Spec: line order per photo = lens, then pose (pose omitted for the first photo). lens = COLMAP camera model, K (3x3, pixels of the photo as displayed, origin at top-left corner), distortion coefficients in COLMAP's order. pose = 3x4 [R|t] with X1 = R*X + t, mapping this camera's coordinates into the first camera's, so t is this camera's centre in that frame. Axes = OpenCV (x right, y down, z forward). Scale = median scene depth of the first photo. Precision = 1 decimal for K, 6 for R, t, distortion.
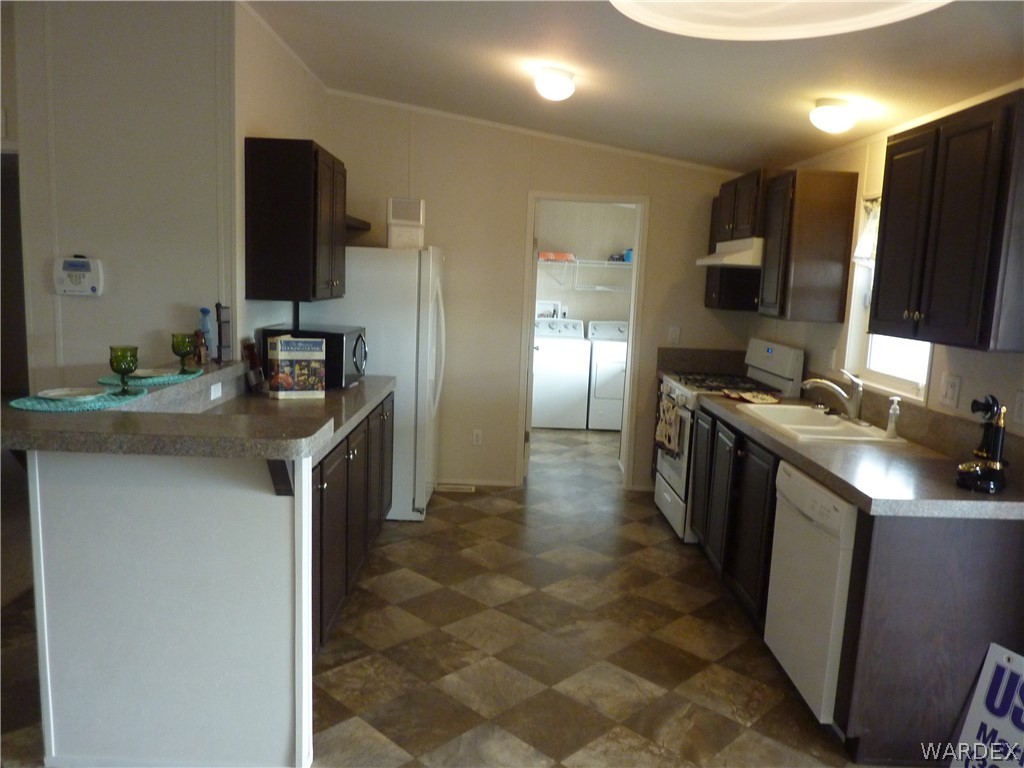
lens RADIAL K [[764.9, 0, 512.0], [0, 764.9, 384.0], [0, 0, 1]] dist [-0.056340, 0.002094]
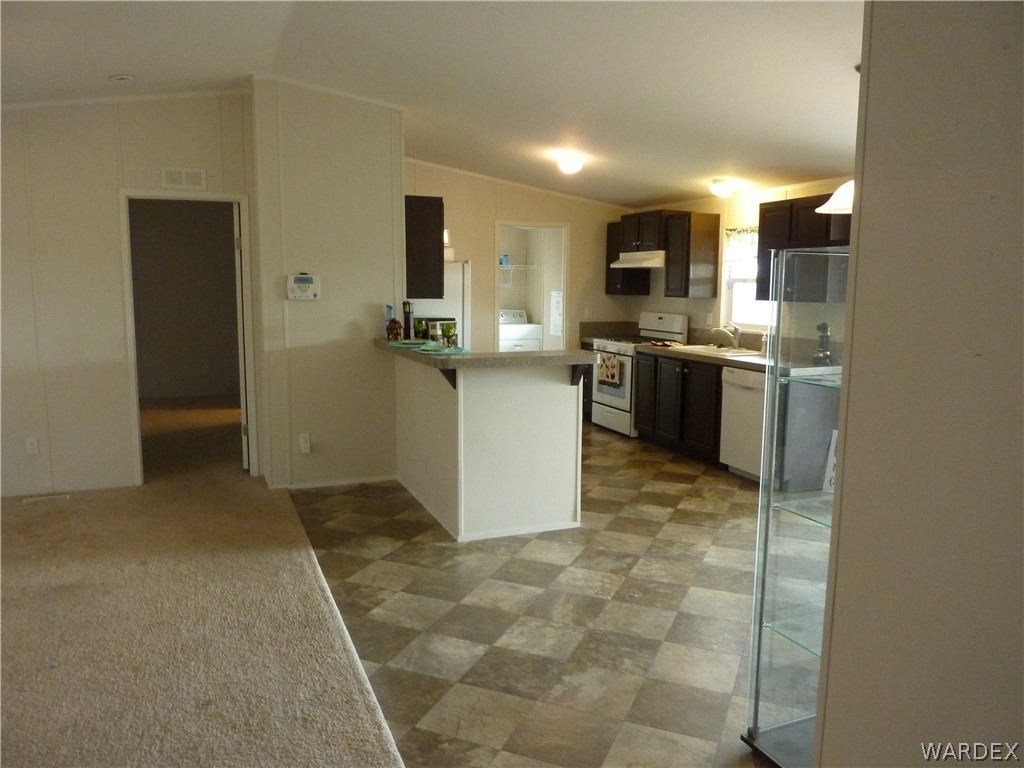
lens RADIAL K [[760.2, 0, 512.0], [0, 760.2, 384.0], [0, 0, 1]] dist [0.026397, 0.000394]
pose [[0.930733, -0.081748, 0.356445, -0.527192], [0.080011, 0.996600, 0.019643, 0.037167], [-0.356839, 0.010237, 0.934110, -0.399934]]
